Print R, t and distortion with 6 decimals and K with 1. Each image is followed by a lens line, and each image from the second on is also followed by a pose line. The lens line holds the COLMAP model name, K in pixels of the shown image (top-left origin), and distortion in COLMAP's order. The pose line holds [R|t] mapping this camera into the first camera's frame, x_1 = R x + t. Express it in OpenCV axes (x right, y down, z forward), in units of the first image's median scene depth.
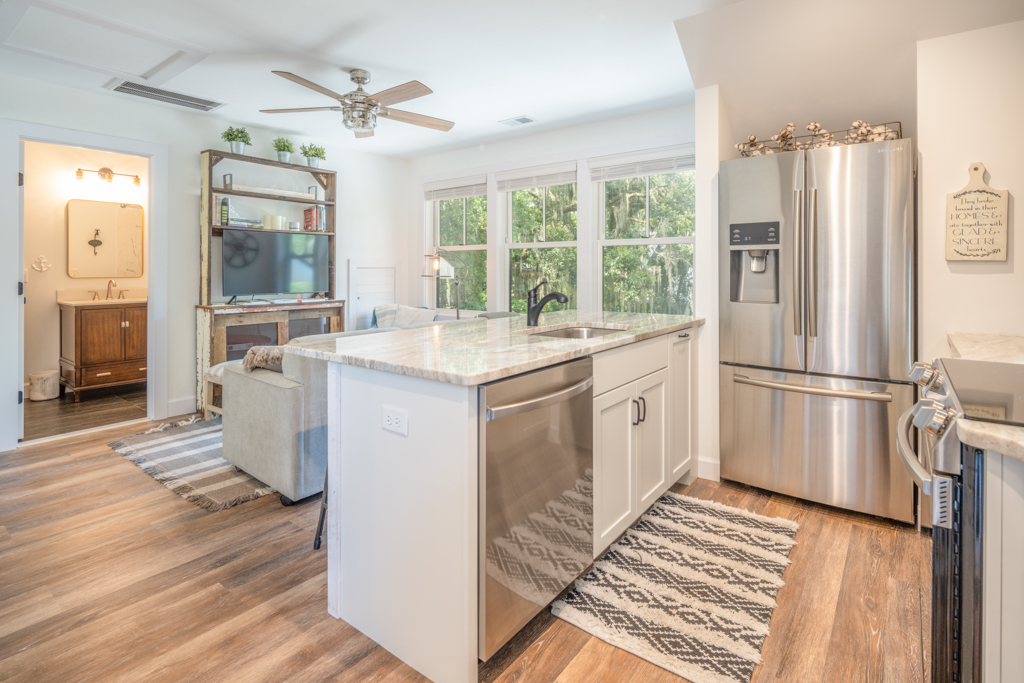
lens RADIAL K [[508.7, 0, 518.0], [0, 508.7, 272.1], [0, 0, 1]] dist [0.004100, -0.007843]
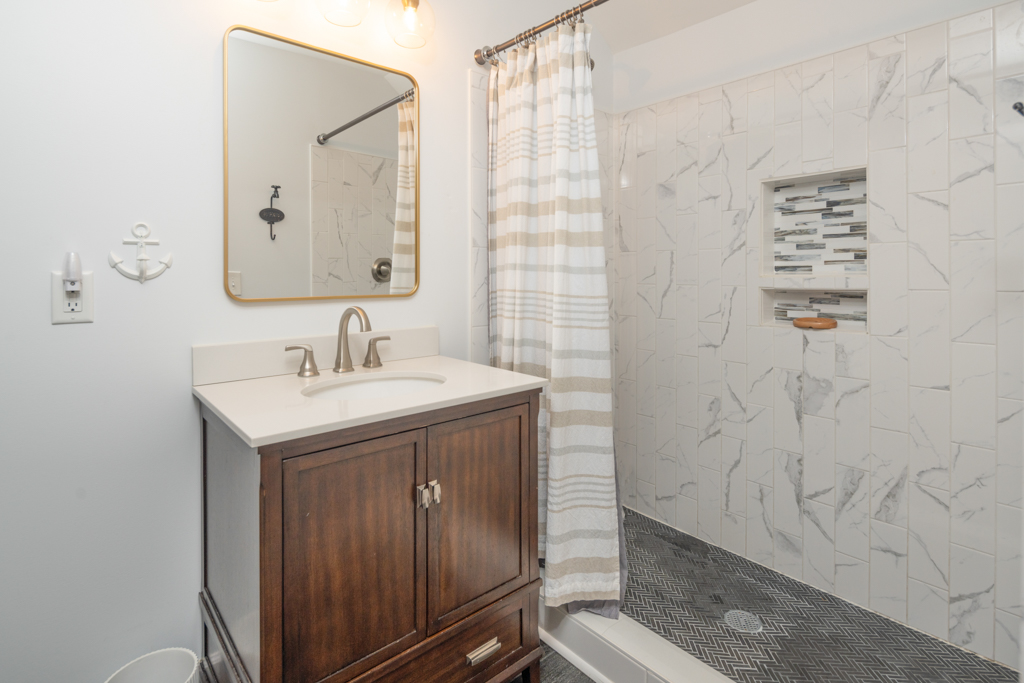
lens RADIAL K [[508.7, 0, 509.8], [0, 508.7, 270.8], [0, 0, 1]] dist [0.004100, -0.007843]
pose [[0.980395, -0.002871, -0.197022, -0.709697], [0.002375, 0.999993, -0.002751, -0.006210], [0.197028, 0.002229, 0.980395, 0.791203]]
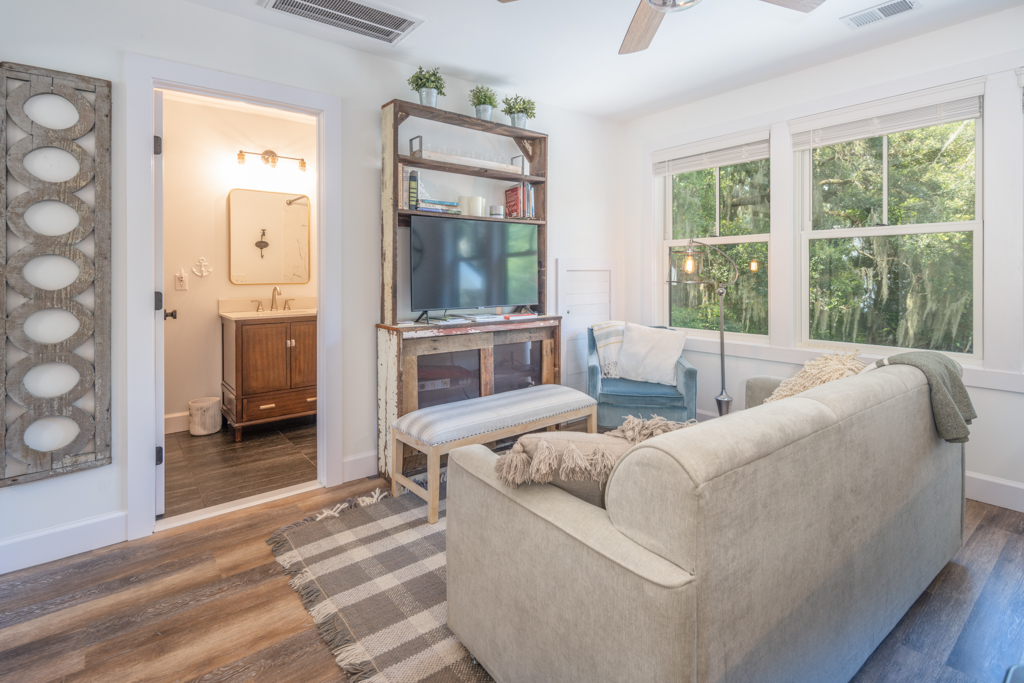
lens RADIAL K [[508.7, 0, 516.8], [0, 508.7, 279.0], [0, 0, 1]] dist [0.004100, -0.007843]
pose [[0.970281, -0.001383, -0.241978, -0.249097], [0.002907, 0.999978, 0.005941, -0.000870], [0.241965, -0.006467, 0.970264, 0.329778]]
